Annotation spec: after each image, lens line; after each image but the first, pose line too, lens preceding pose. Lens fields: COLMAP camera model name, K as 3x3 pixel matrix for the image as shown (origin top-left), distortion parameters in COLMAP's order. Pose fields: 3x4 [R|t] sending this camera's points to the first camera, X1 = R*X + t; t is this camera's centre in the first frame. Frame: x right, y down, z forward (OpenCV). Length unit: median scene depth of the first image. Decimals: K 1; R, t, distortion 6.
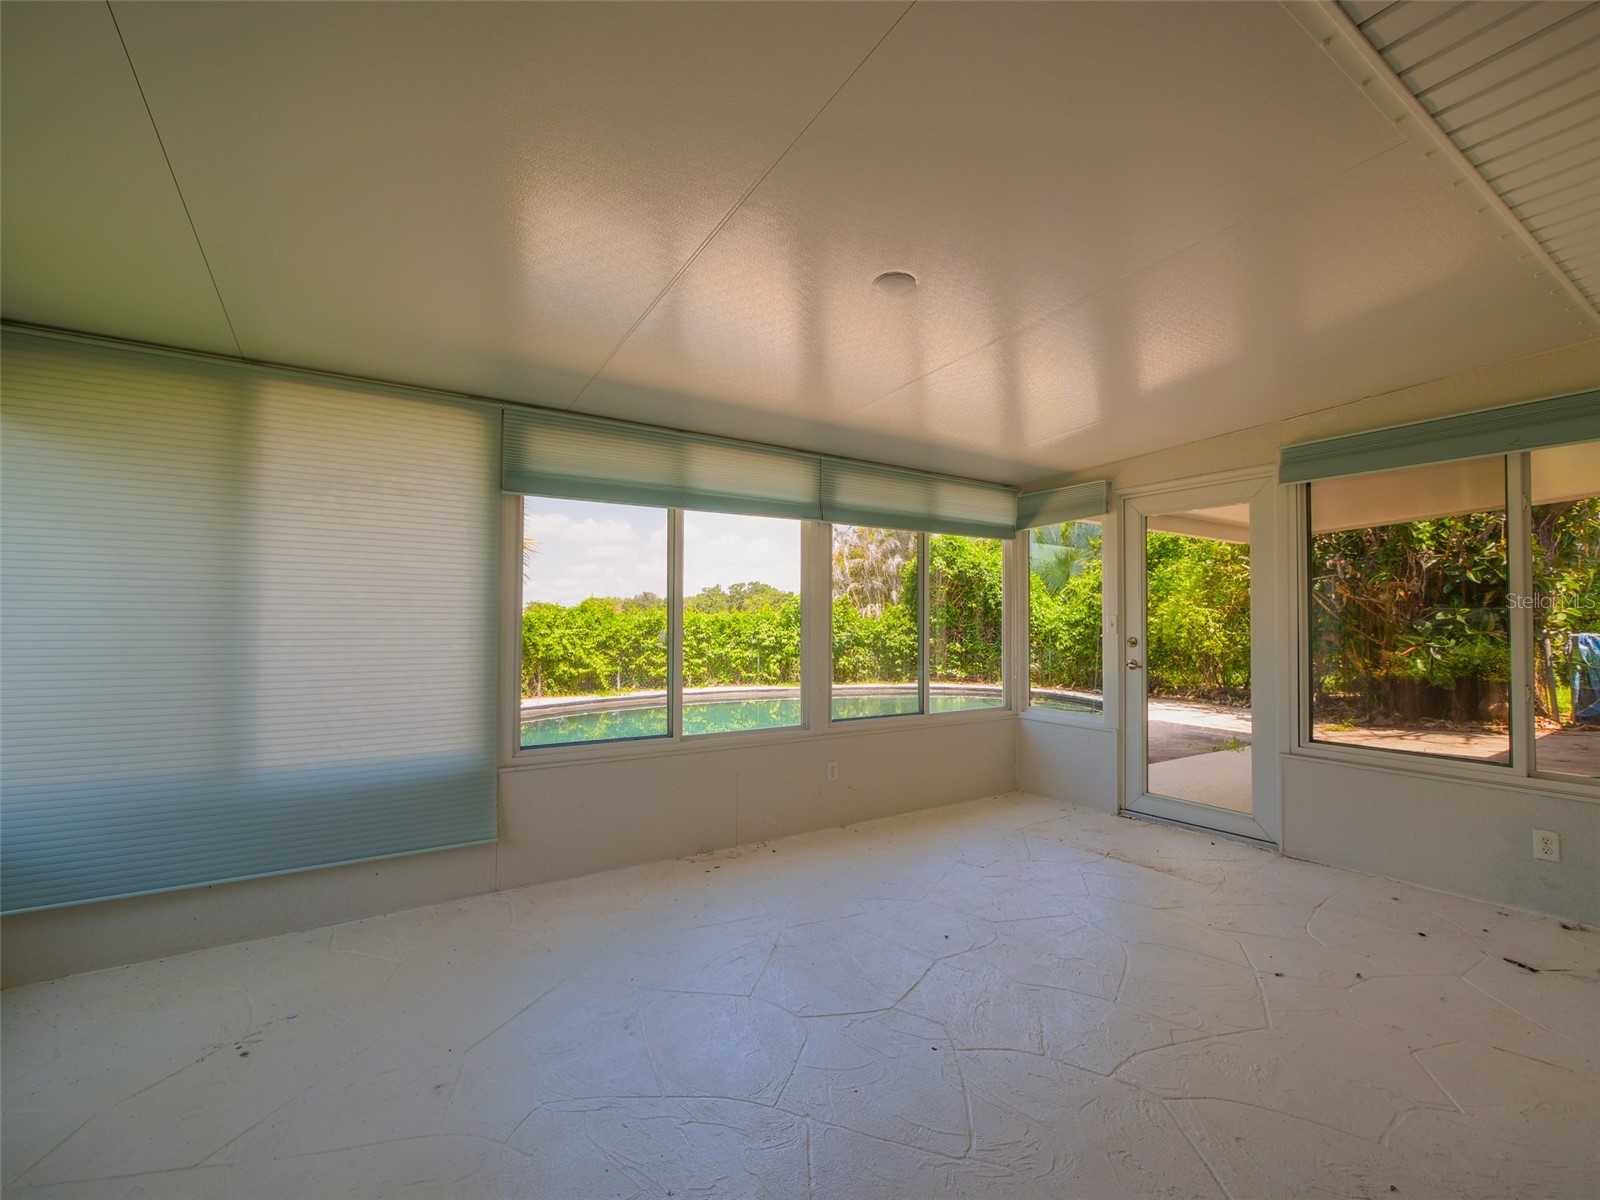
lens RADIAL K [[674.8, 0, 802.4], [0, 674.8, 598.2], [0, 0, 1]] dist [-0.008635, 0.002269]
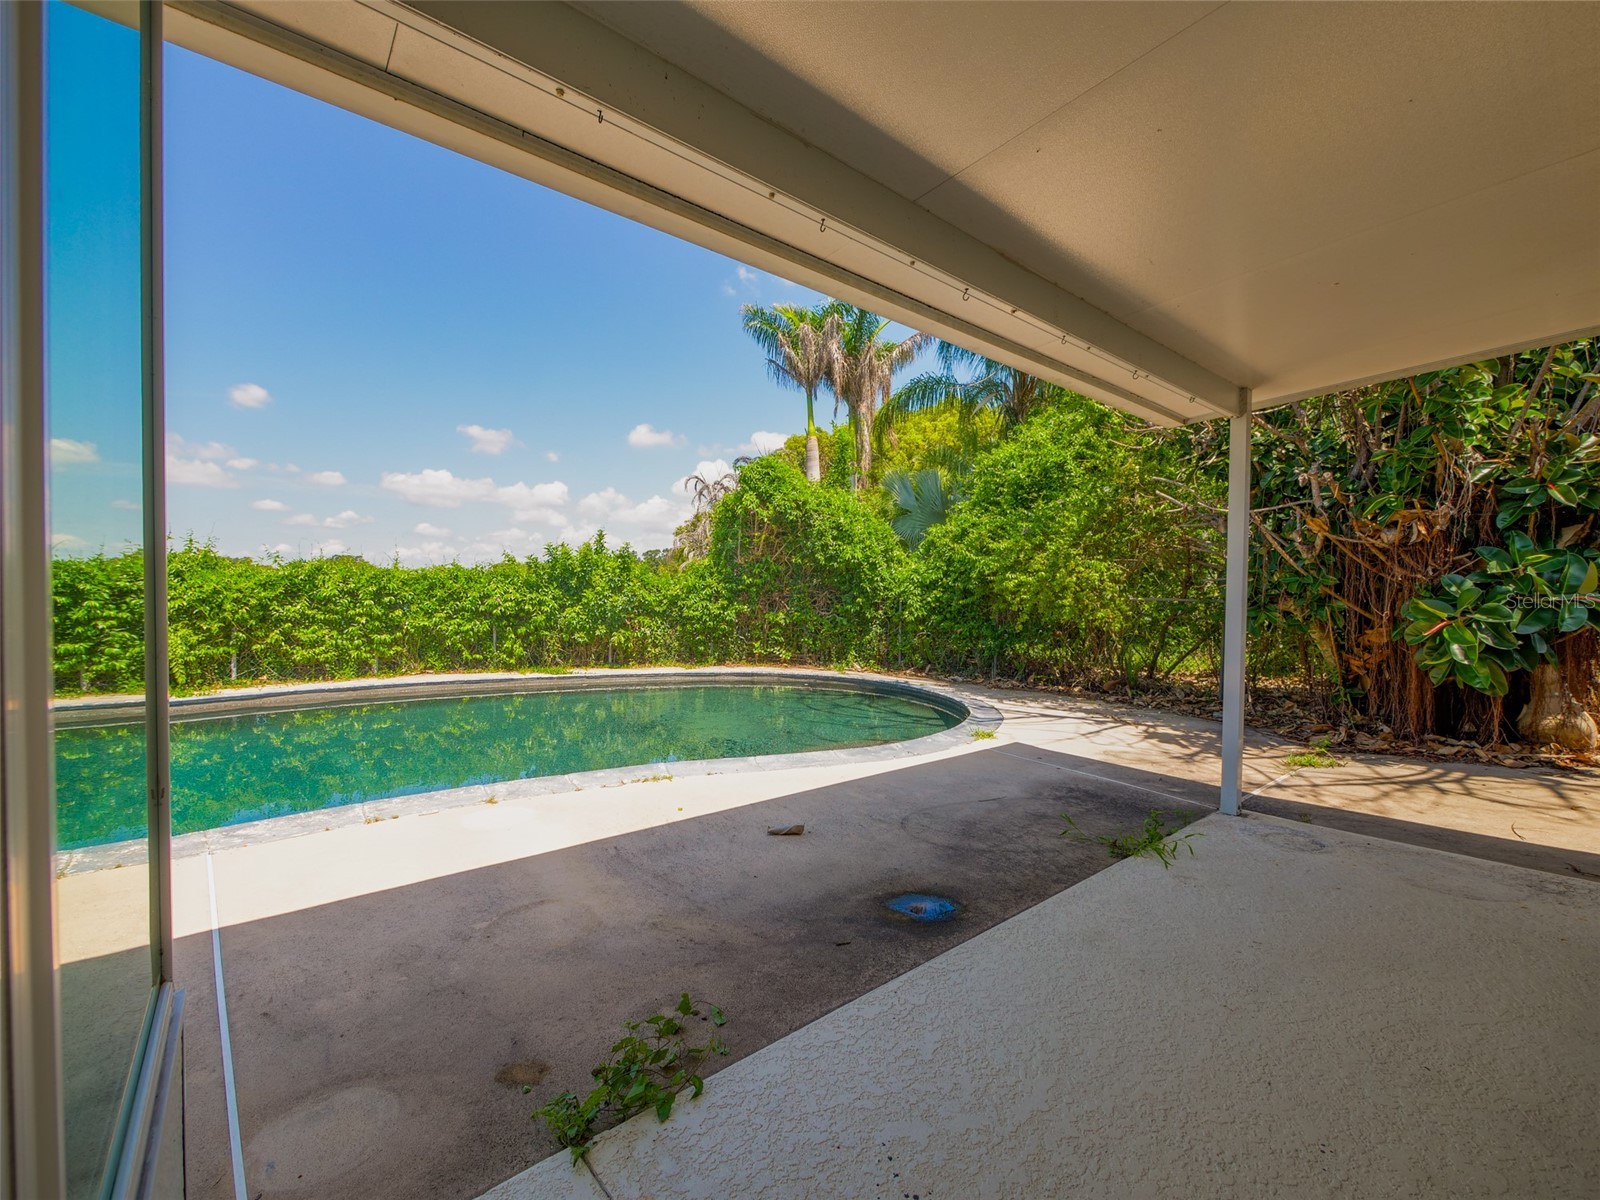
lens RADIAL K [[674.8, 0, 790.6], [0, 674.8, 594.6], [0, 0, 1]] dist [-0.008635, 0.002269]
pose [[0.994184, 0.006033, 0.107522, 0.175019], [-0.010526, 0.999093, 0.041260, 0.018570], [-0.107175, -0.042152, 0.993346, 0.289906]]
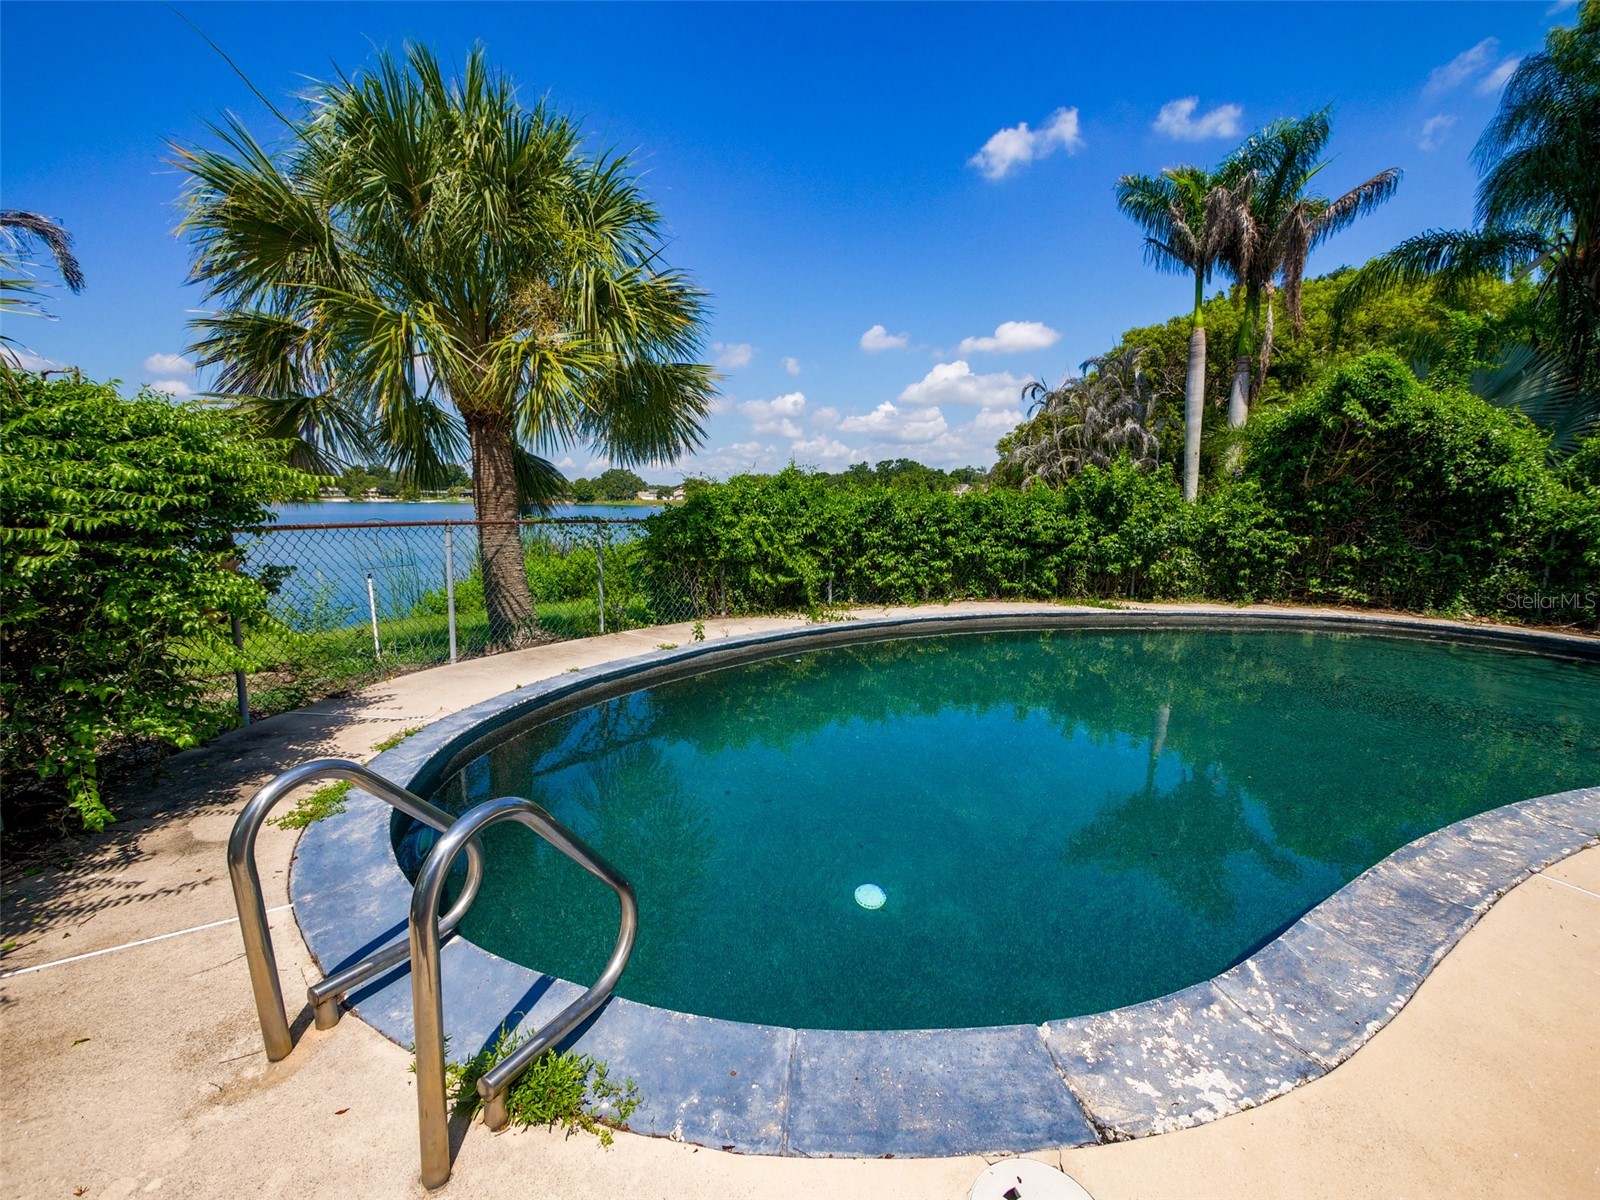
lens RADIAL K [[674.8, 0, 809.7], [0, 674.8, 594.0], [0, 0, 1]] dist [-0.008635, 0.002269]
pose [[0.979655, 0.039166, -0.196832, -0.149351], [-0.004569, 0.984871, 0.173230, 0.006848], [0.200639, -0.168807, 0.965012, 0.320274]]
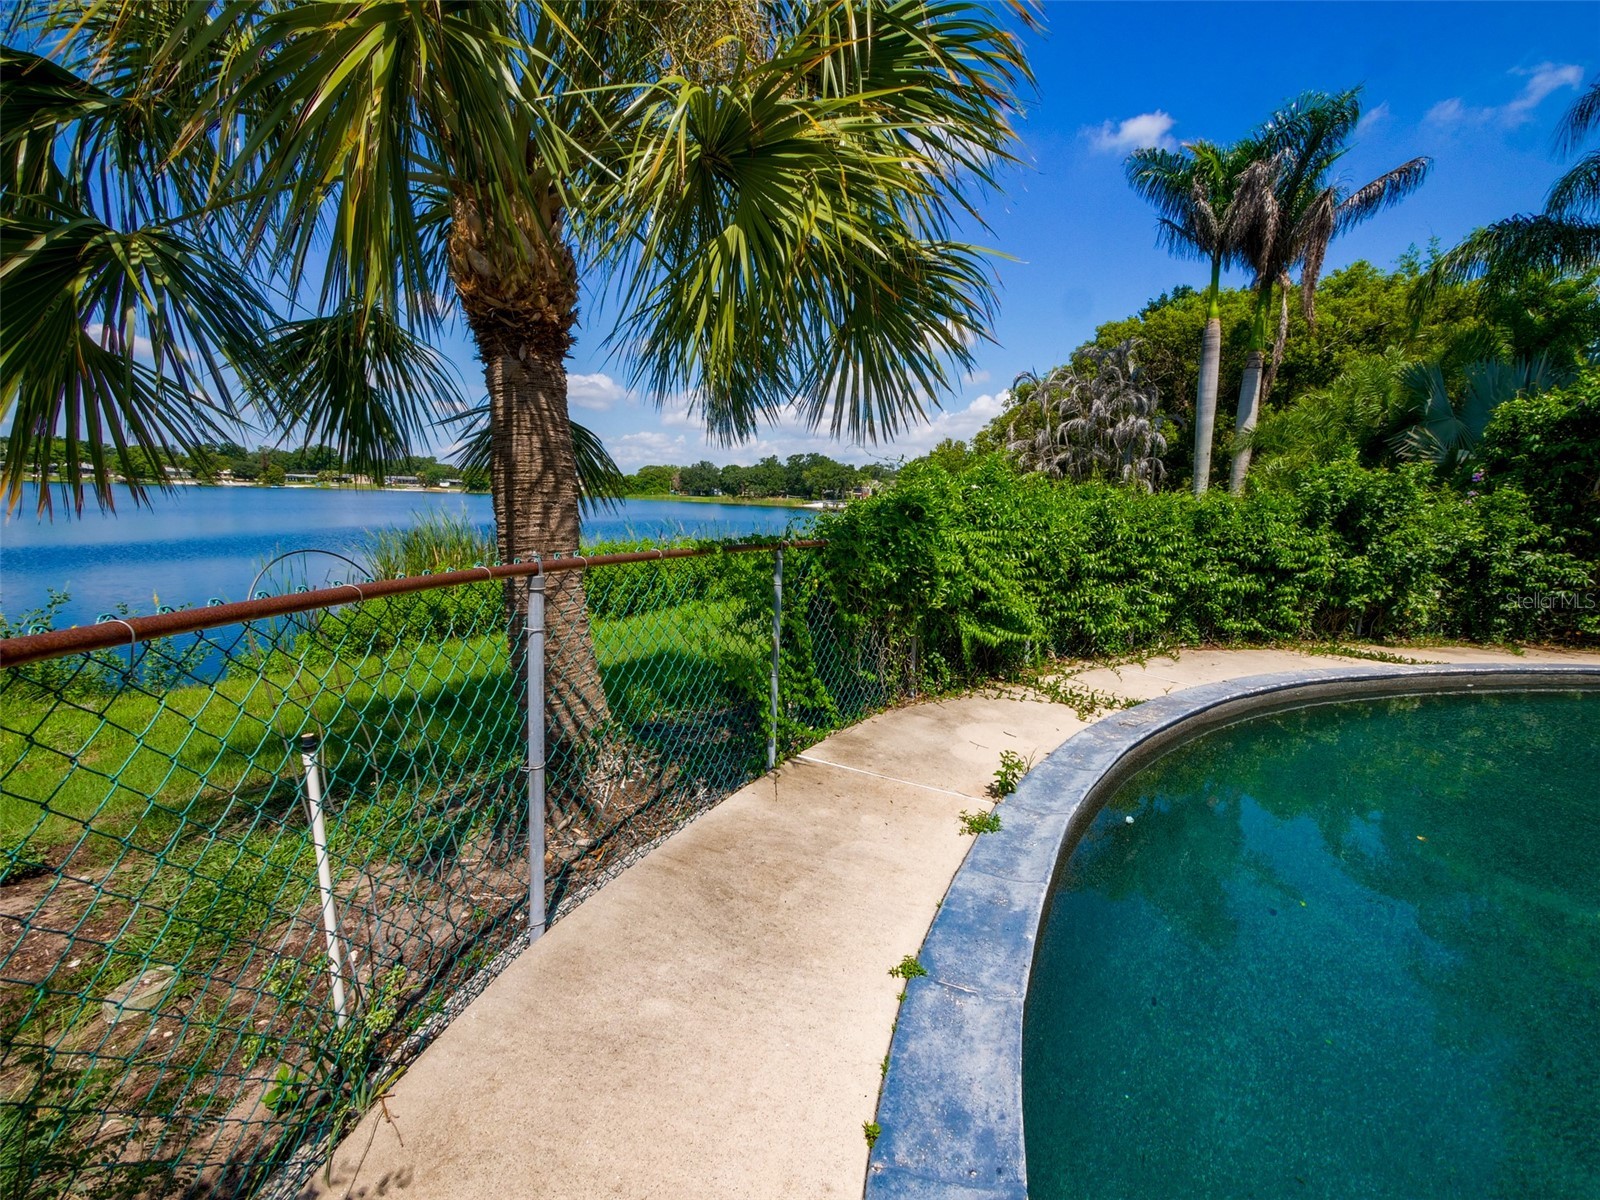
lens RADIAL K [[674.8, 0, 810.9], [0, 674.8, 598.6], [0, 0, 1]] dist [-0.008635, 0.002269]
pose [[0.997474, 0.040759, -0.058167, -0.368478], [-0.029261, 0.982046, 0.186358, 0.014015], [0.064719, -0.184185, 0.980759, 0.529685]]
